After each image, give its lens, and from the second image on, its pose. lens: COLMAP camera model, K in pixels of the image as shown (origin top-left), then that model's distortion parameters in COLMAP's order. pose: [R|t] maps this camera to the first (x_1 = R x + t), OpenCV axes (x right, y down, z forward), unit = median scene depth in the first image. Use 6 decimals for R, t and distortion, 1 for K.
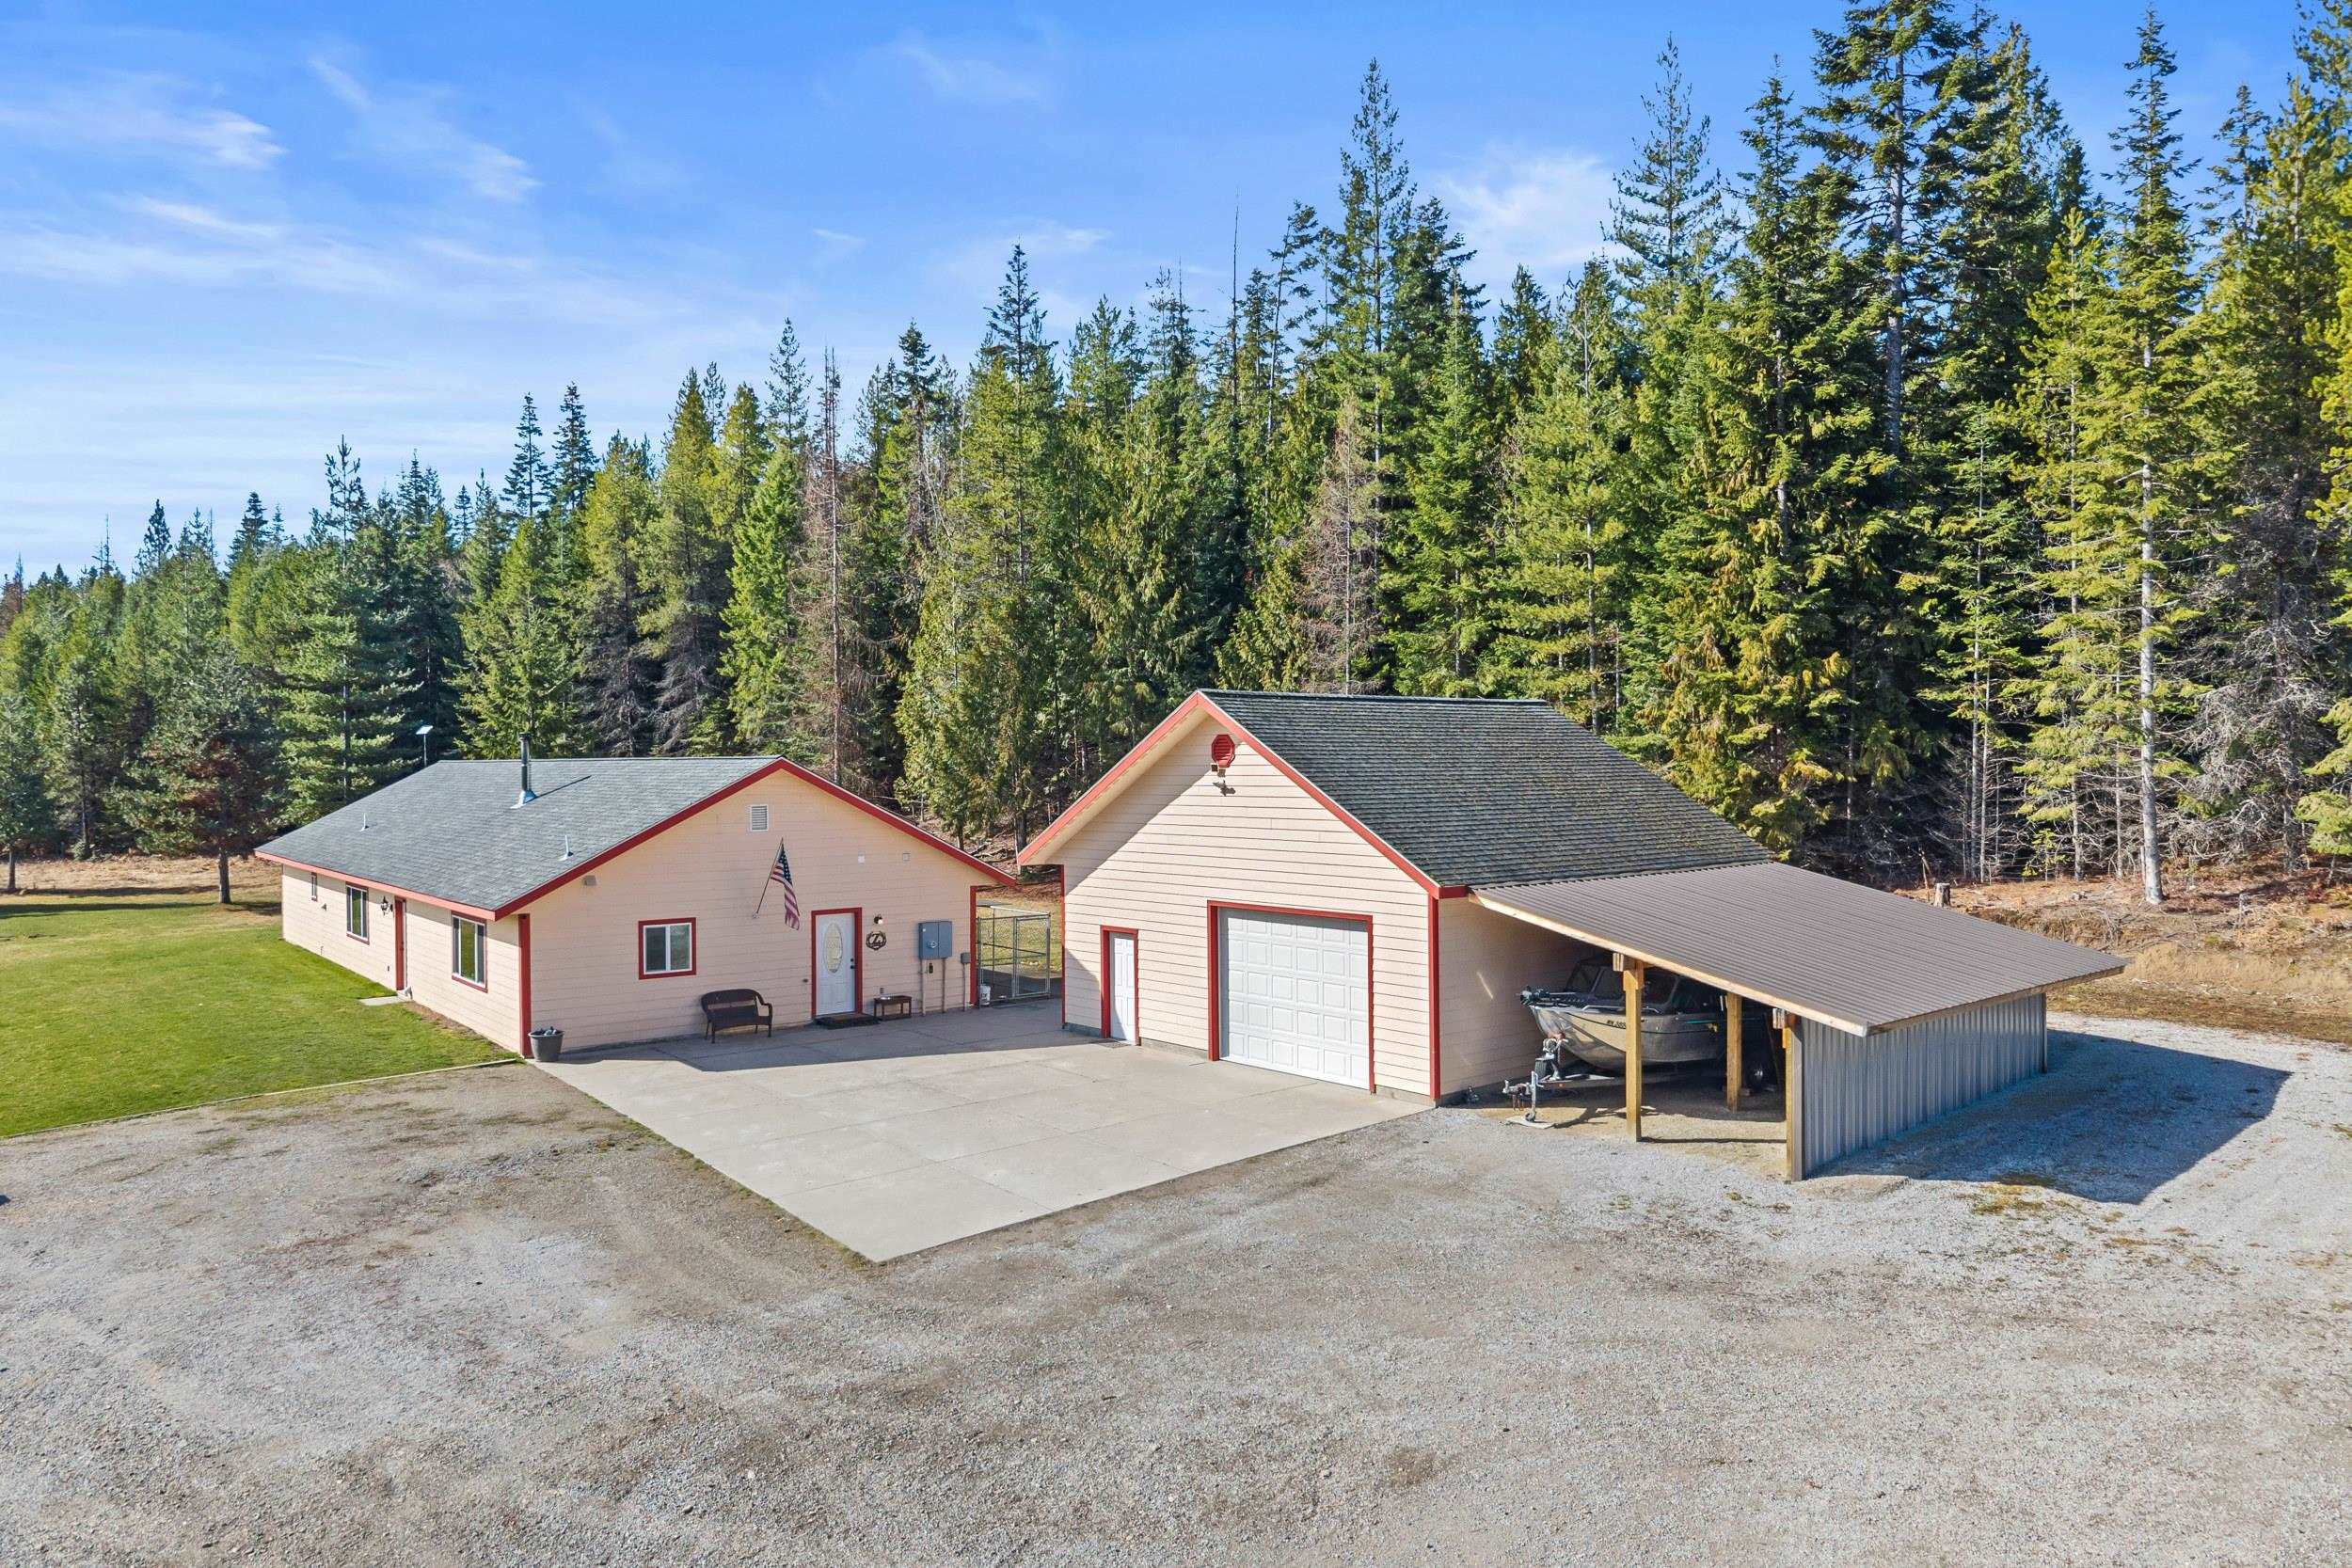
lens RADIAL K [[1573.7, 0, 1243.1], [0, 1573.7, 781.6], [0, 0, 1]] dist [-0.005696, -0.002037]
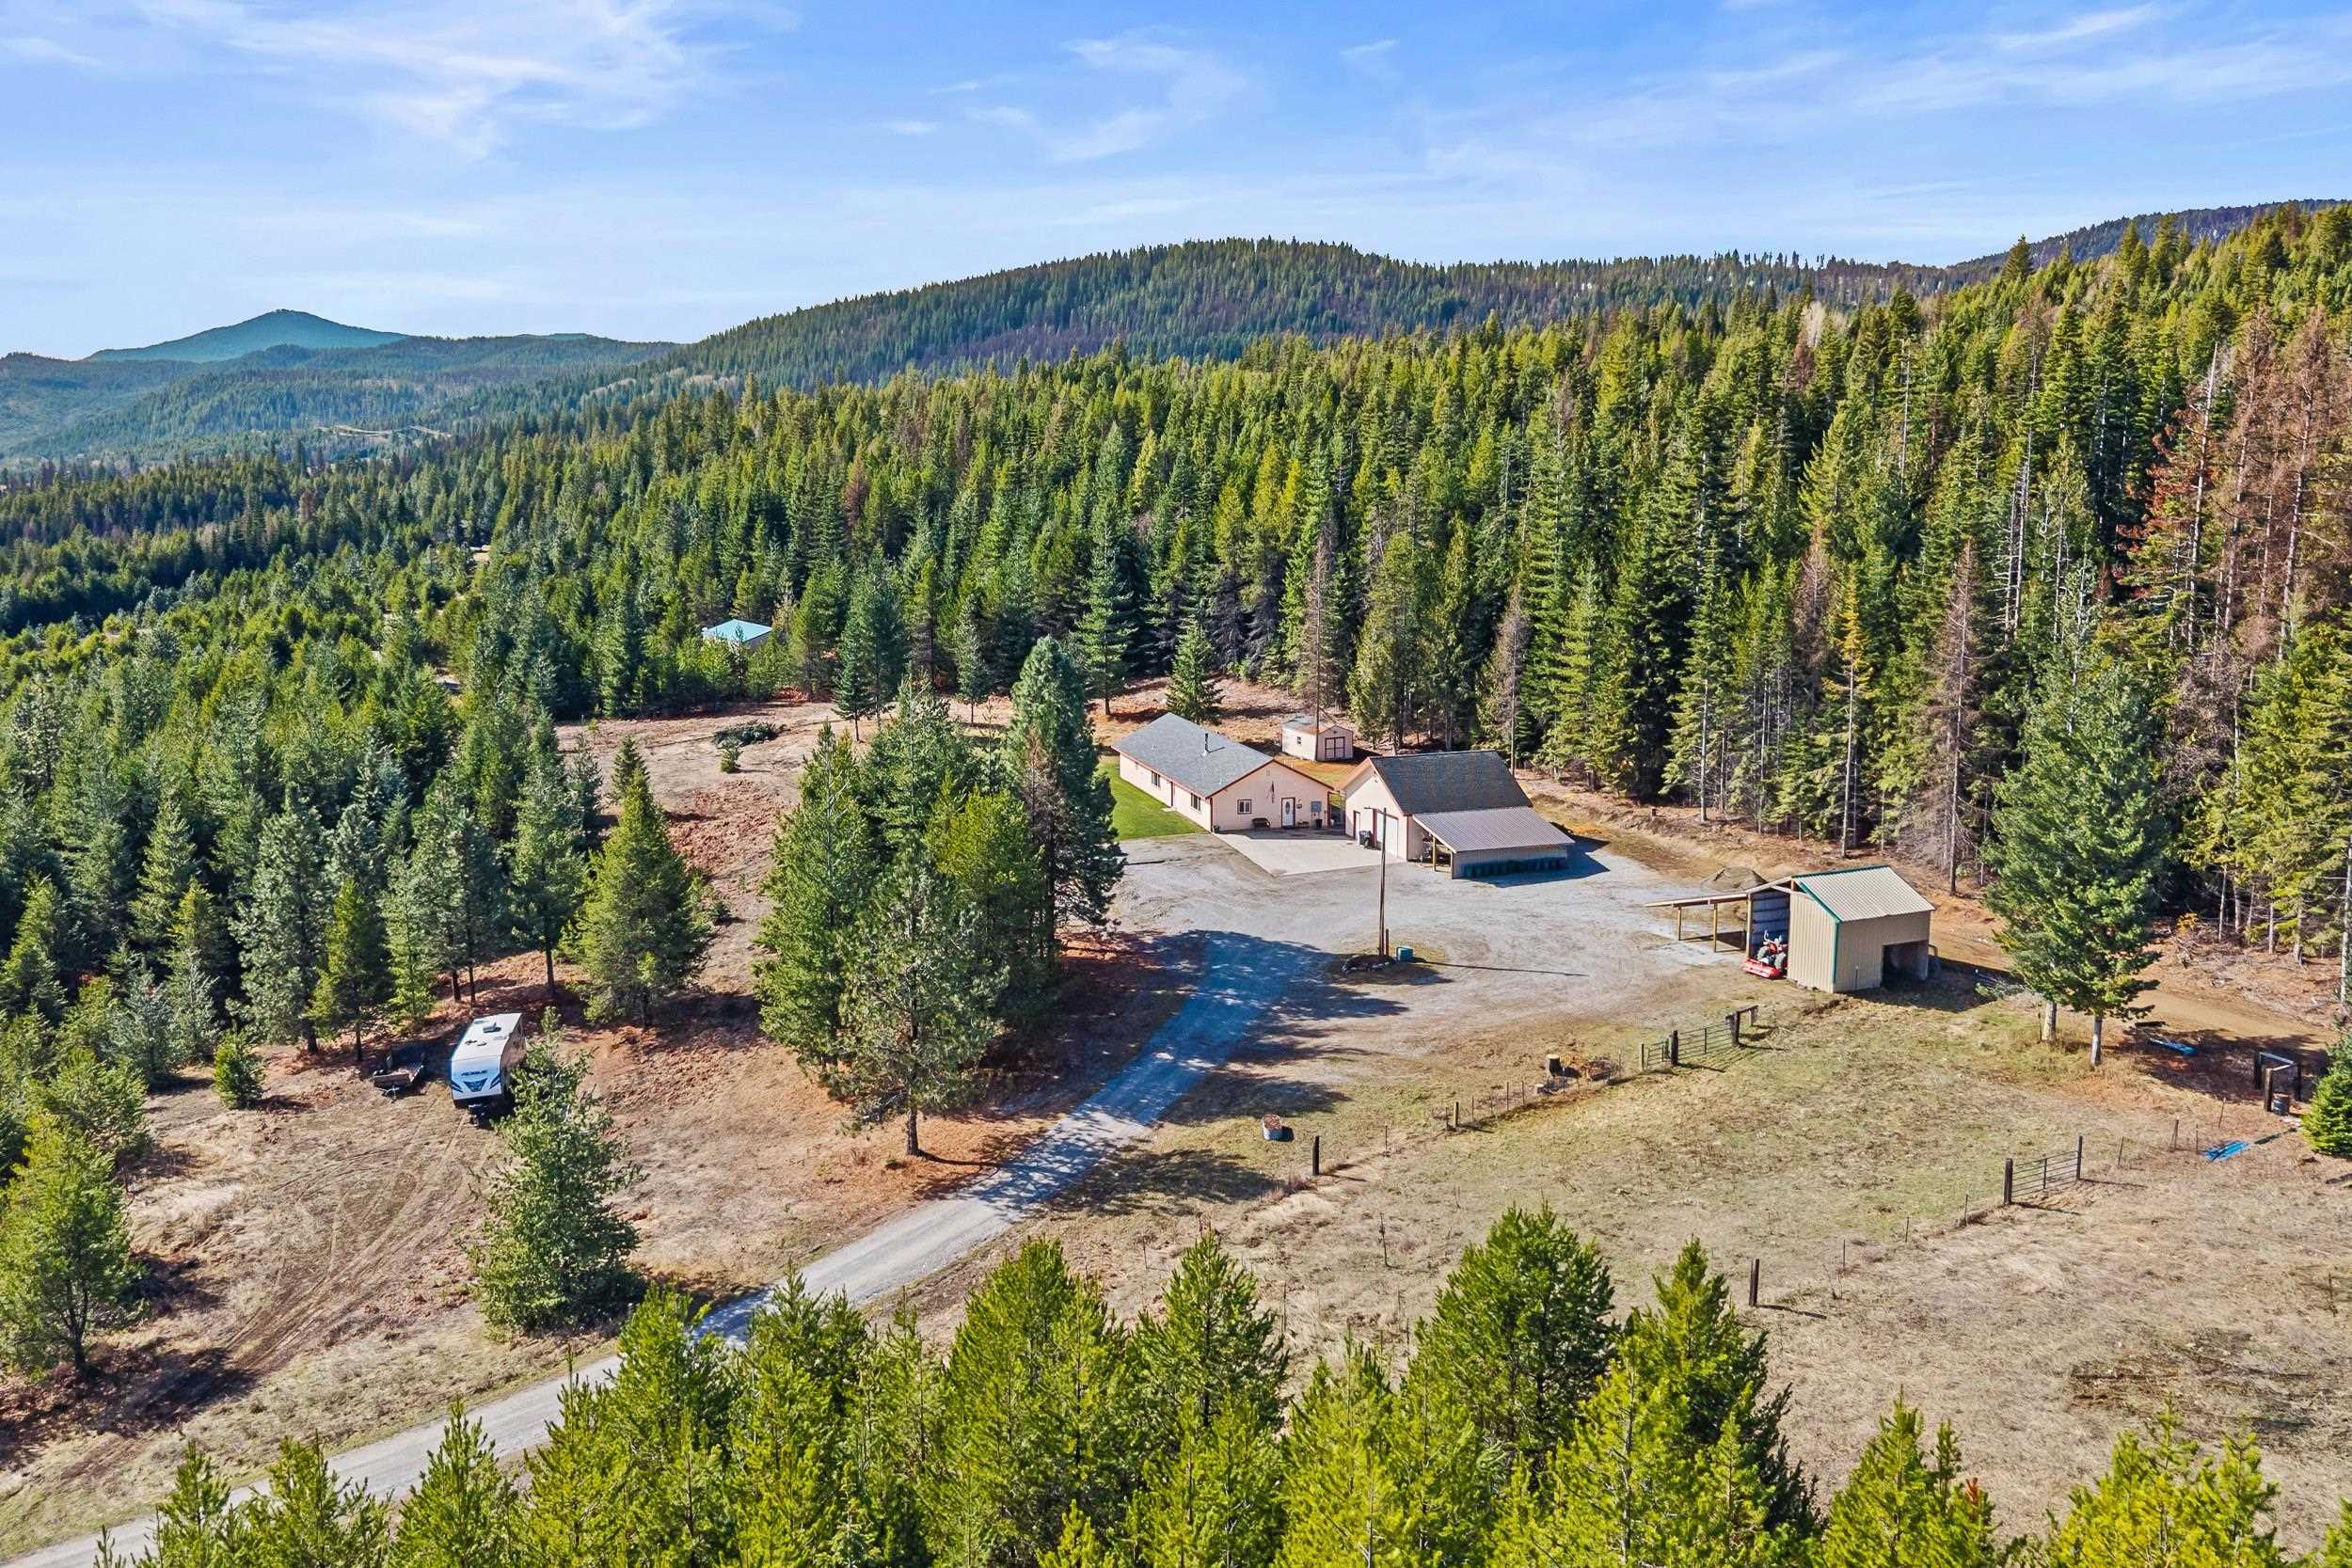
lens RADIAL K [[1669.6, 0, 1171.0], [0, 1669.6, 728.5], [0, 0, 1]] dist [0.016285, -0.001366]
pose [[0.917124, 0.050132, -0.395437, 0.822266], [-0.000038, 0.992070, 0.125683, -0.456917], [0.398602, -0.115252, 0.909853, -2.117281]]
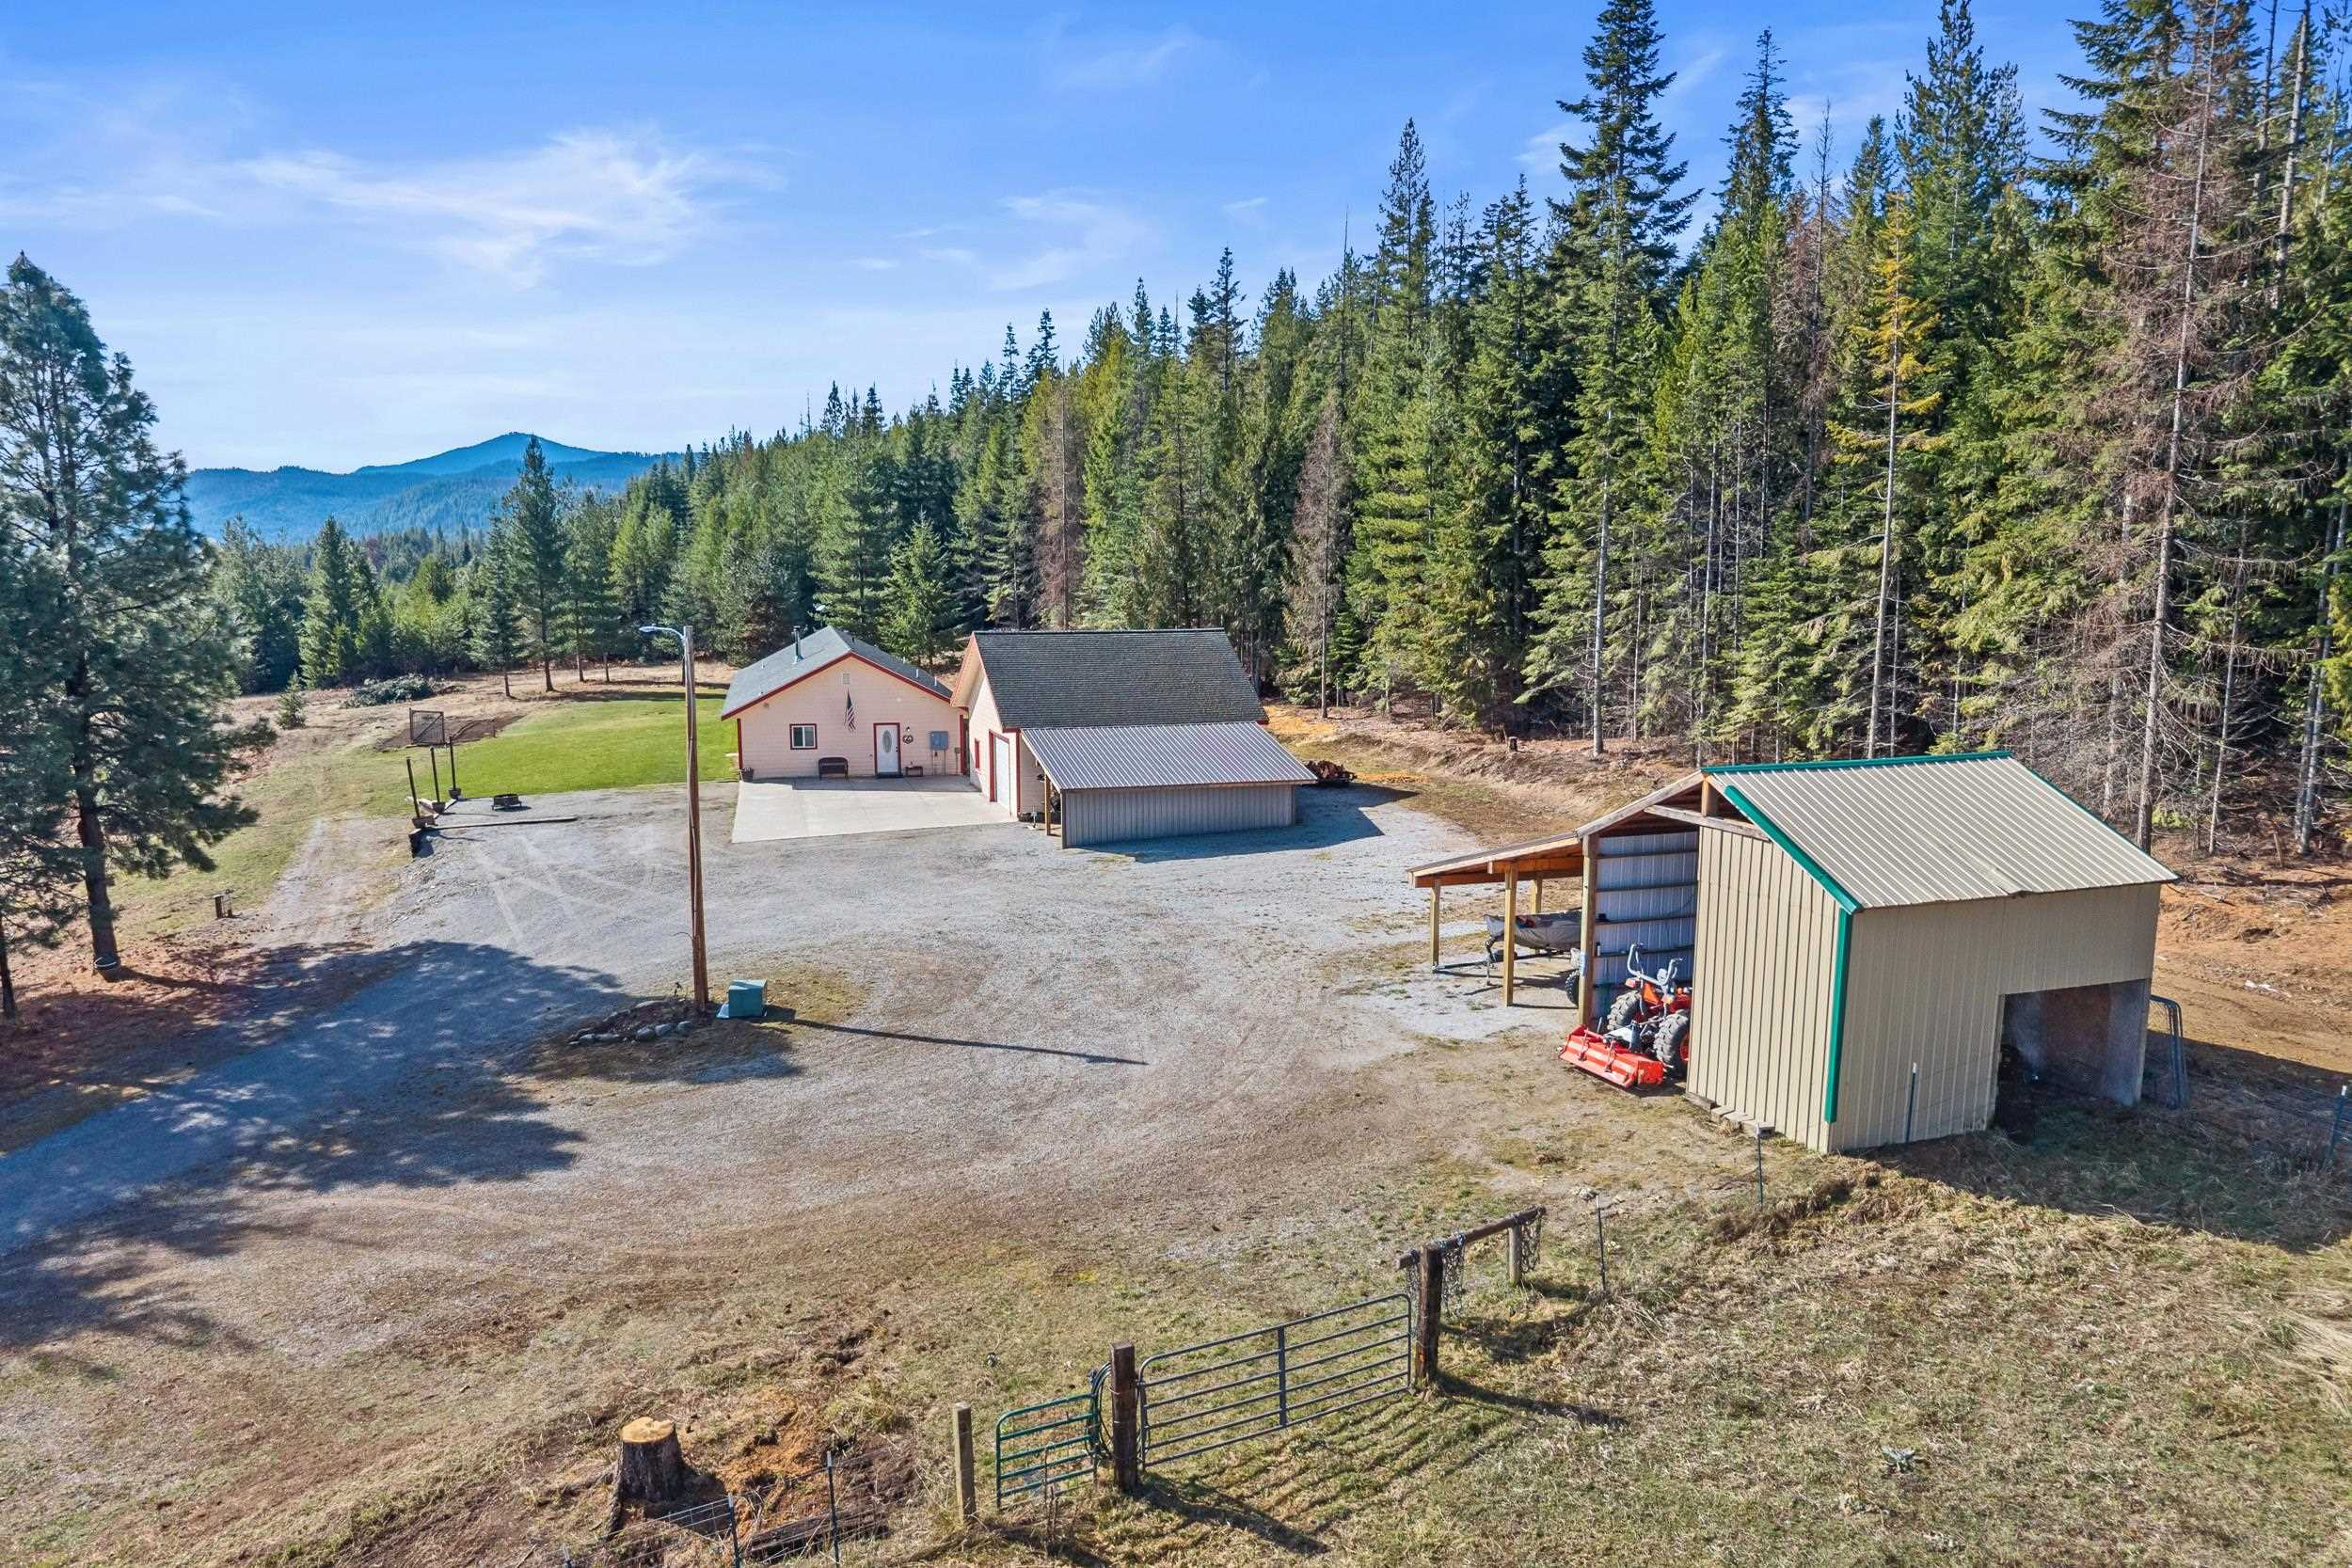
lens RADIAL K [[1585.7, 0, 1176.0], [0, 1585.7, 784.0], [0, 0, 1]] dist [0.020567, -0.000497]
pose [[0.905583, 0.063801, -0.419344, 0.791094], [-0.011290, 0.991899, 0.126530, -0.088246], [0.424020, -0.109849, 0.898966, -0.603463]]
